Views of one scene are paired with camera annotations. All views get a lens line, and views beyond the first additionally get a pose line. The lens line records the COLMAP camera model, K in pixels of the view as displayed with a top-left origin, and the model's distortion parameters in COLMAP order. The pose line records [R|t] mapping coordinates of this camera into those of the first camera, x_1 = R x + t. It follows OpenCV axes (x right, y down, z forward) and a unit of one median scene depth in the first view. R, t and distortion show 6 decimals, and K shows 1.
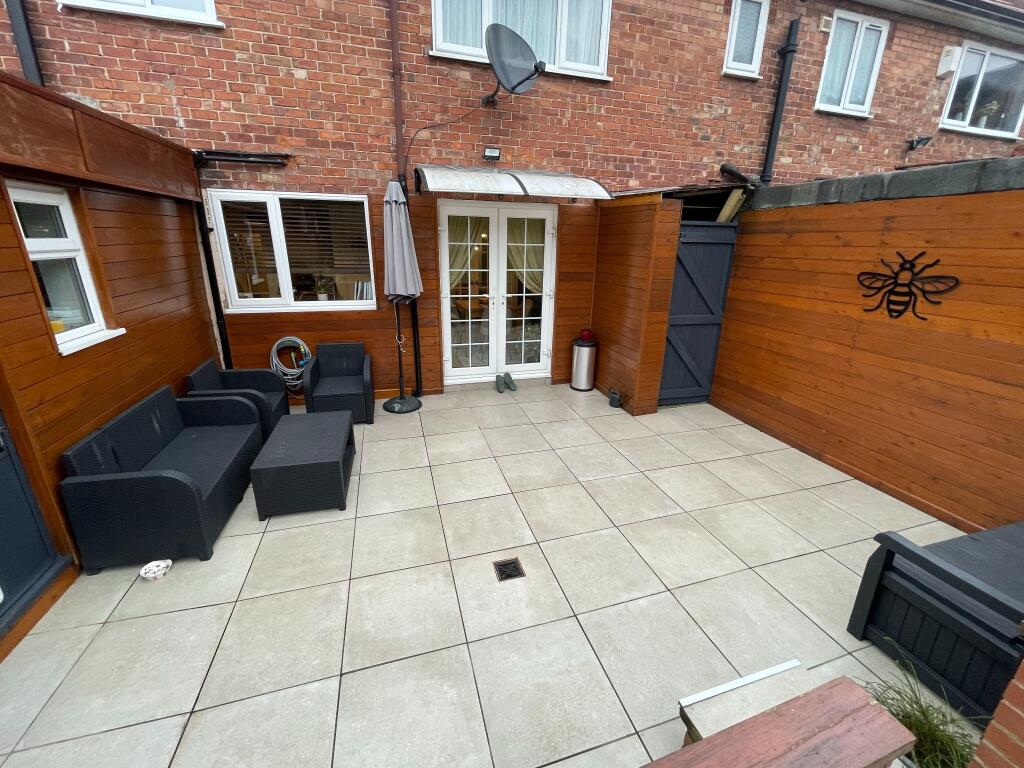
lens RADIAL K [[412.9, 0, 510.8], [0, 412.9, 374.1], [0, 0, 1]] dist [-0.003052, -0.000010]
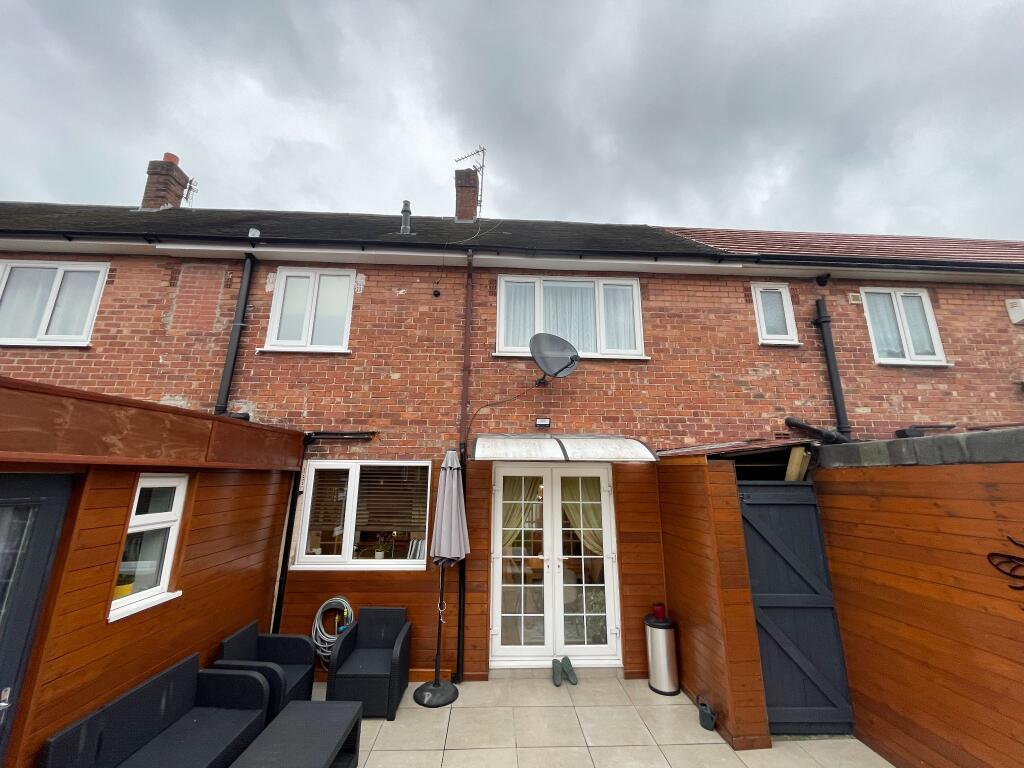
lens RADIAL K [[412.9, 0, 510.8], [0, 412.9, 374.1], [0, 0, 1]] dist [-0.003052, -0.000010]
pose [[0.970485, -0.068425, -0.231250, 0.134620], [-0.065344, 0.848424, -0.525268, -0.050596], [0.232140, 0.524875, 0.818912, -0.005931]]
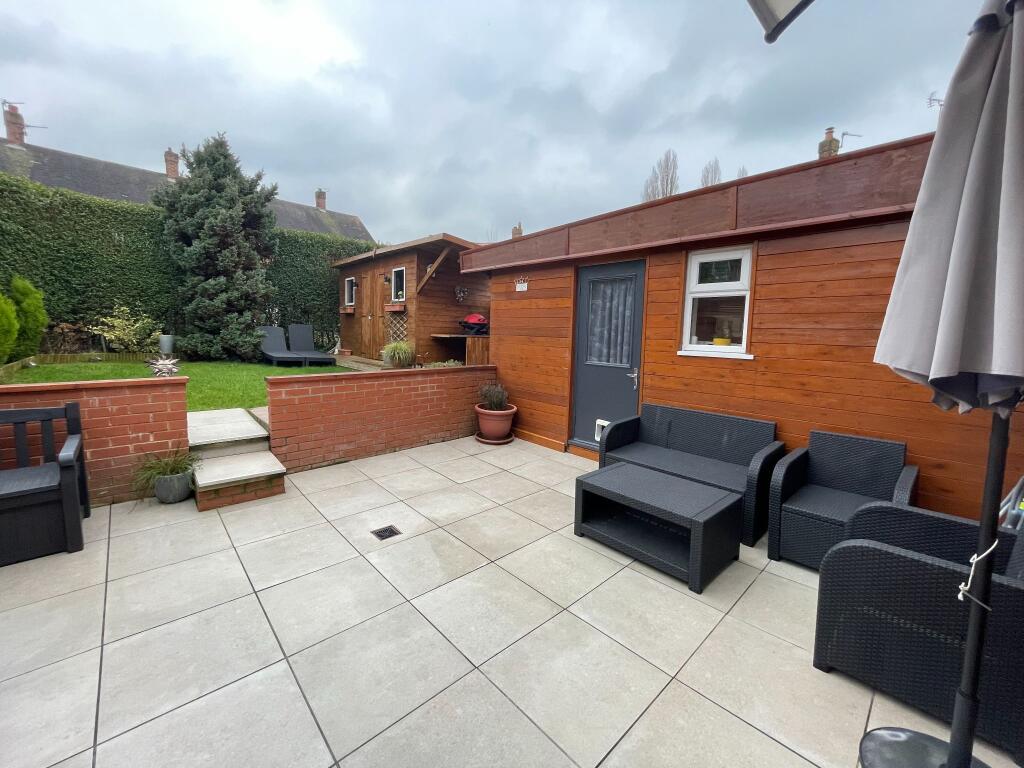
lens RADIAL K [[412.9, 0, 510.8], [0, 412.9, 374.1], [0, 0, 1]] dist [-0.003052, -0.000010]
pose [[-0.896795, 0.008735, -0.442359, 0.103378], [-0.168959, 0.917272, 0.360644, -0.222072], [0.408914, 0.398165, -0.821130, 1.035844]]
